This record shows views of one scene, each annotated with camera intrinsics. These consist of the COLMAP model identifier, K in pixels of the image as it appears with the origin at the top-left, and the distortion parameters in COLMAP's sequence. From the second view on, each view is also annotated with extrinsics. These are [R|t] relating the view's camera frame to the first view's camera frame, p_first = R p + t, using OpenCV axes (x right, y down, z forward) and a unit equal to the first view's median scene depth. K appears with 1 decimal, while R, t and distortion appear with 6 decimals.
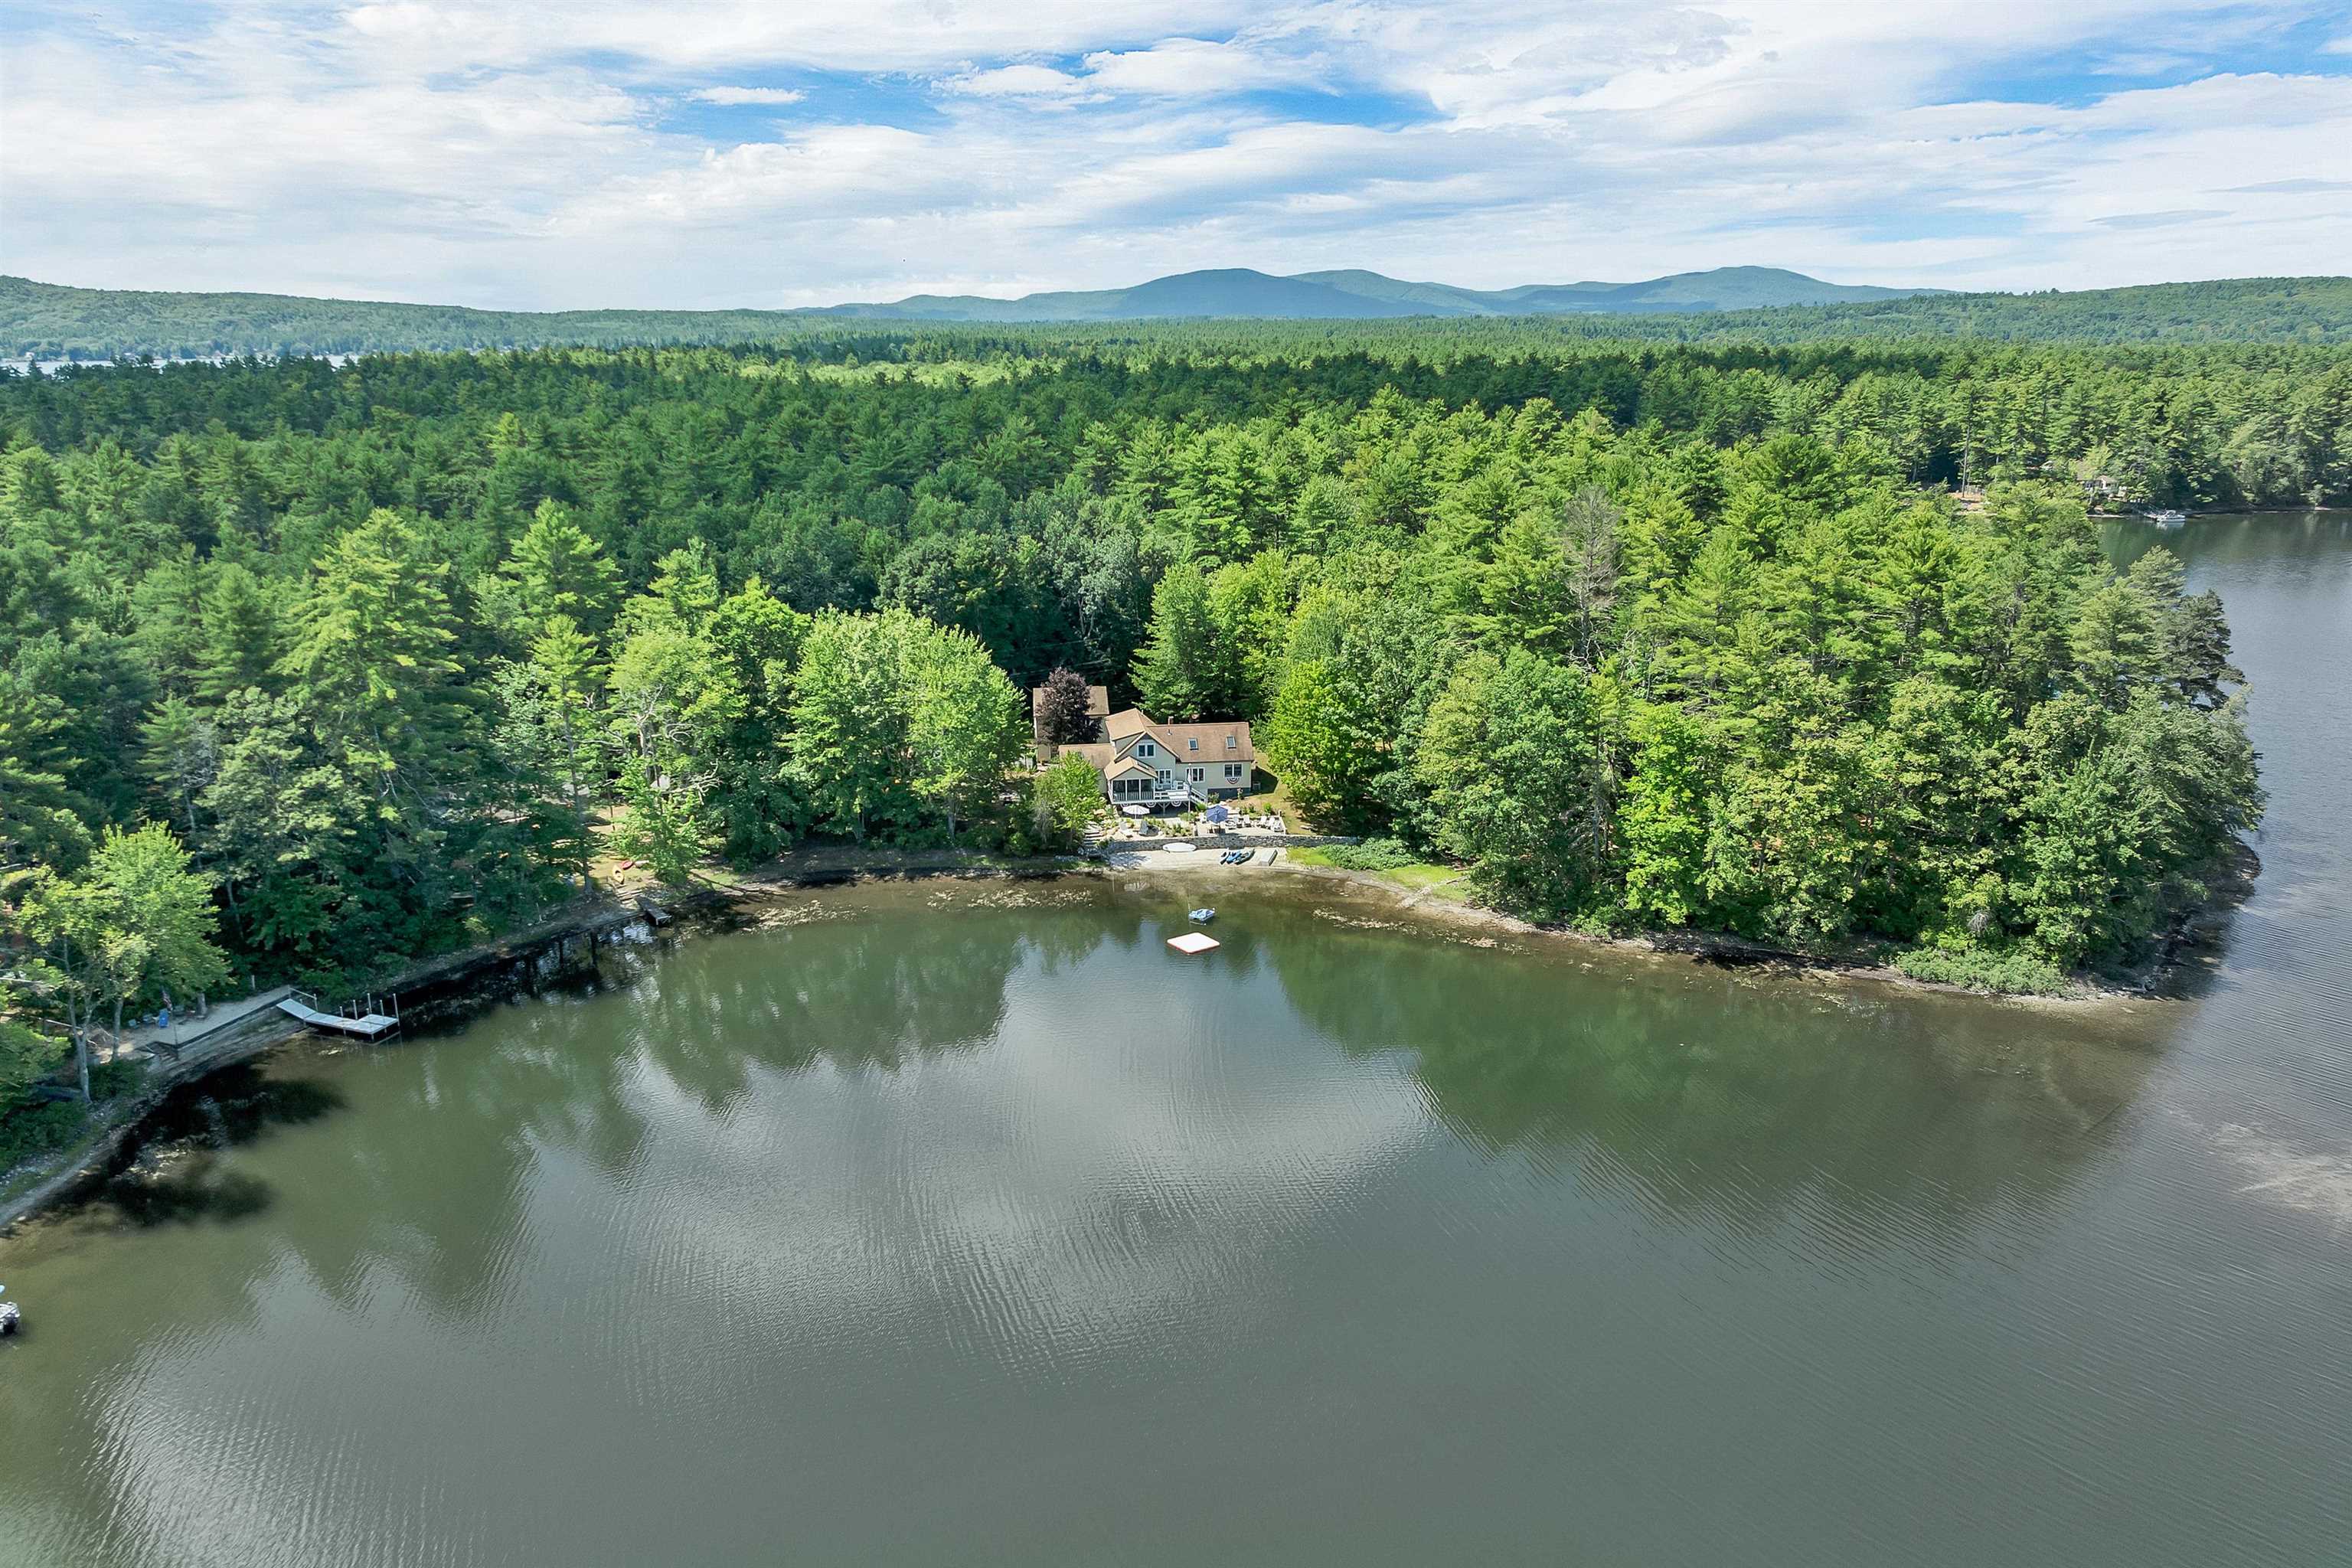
lens RADIAL K [[1683.7, 0, 1170.5], [0, 1683.7, 797.8], [0, 0, 1]] dist [-0.039521, 0.001083]
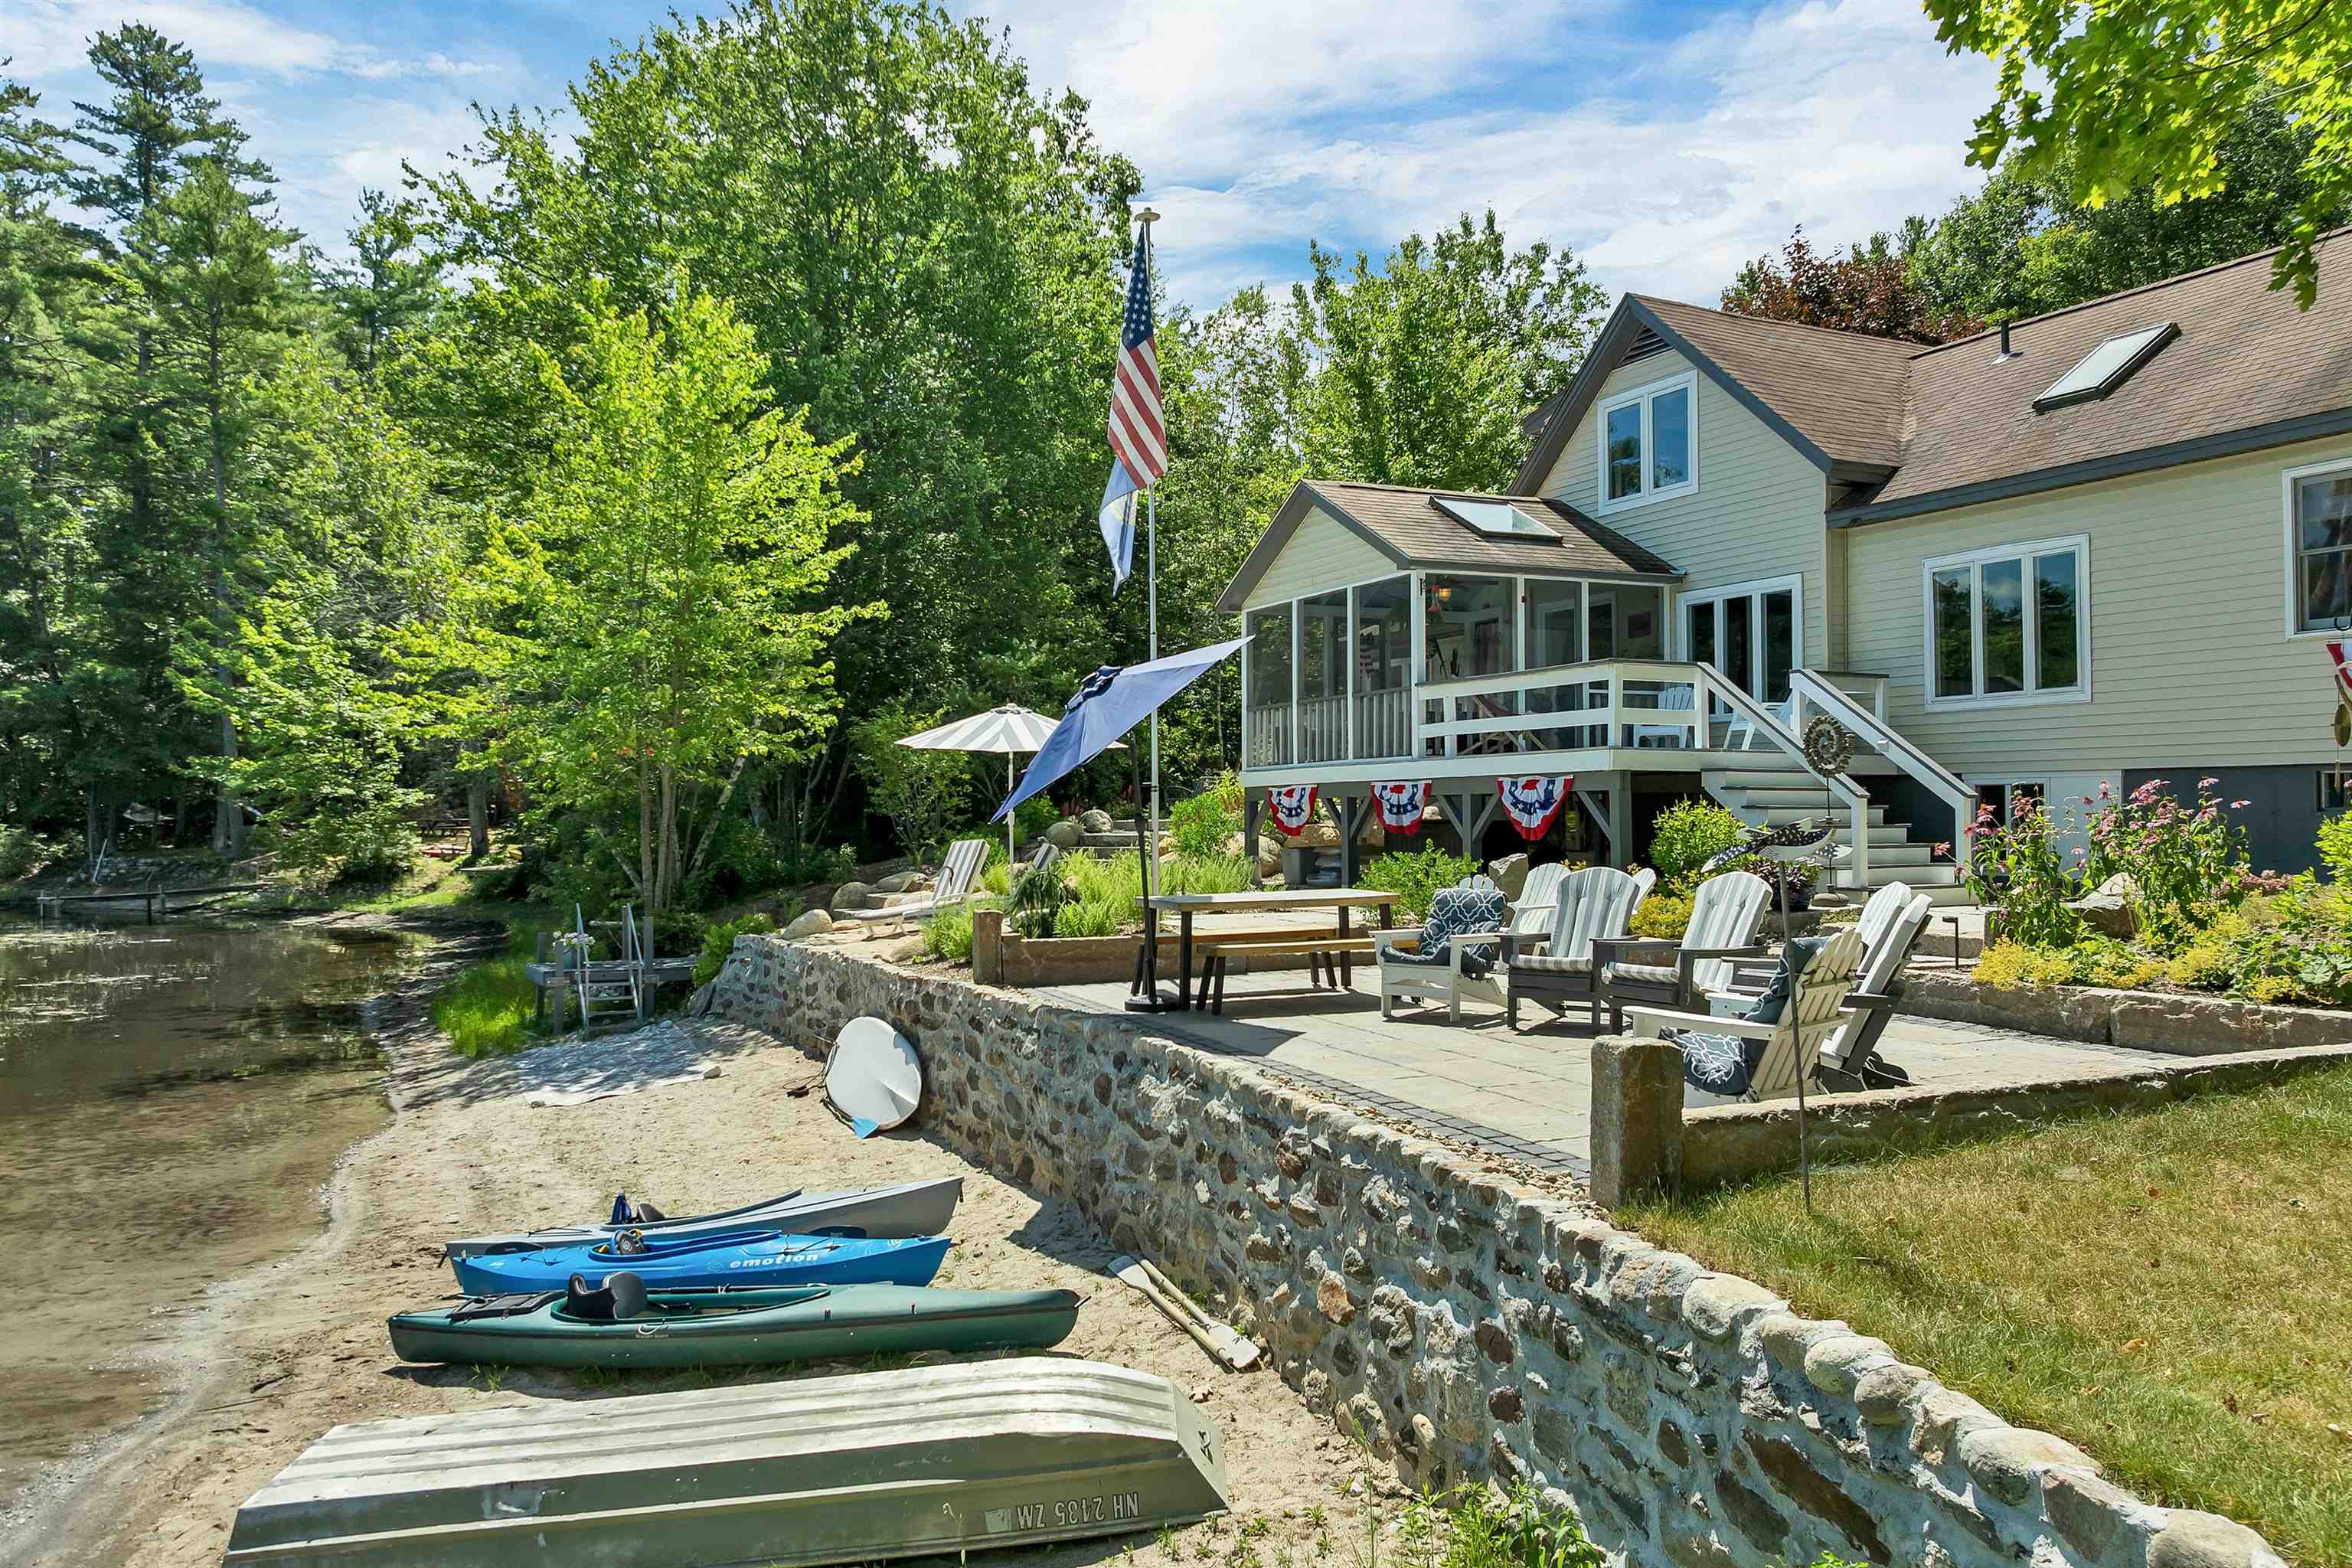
lens RADIAL K [[1683.7, 0, 1170.5], [0, 1683.7, 797.8], [0, 0, 1]] dist [-0.039521, 0.001083]
pose [[0.330673, -0.003027, -0.943741, 0.102470], [-0.247954, 0.964585, -0.089973, 0.019958], [0.910590, 0.263756, 0.318211, 1.008892]]
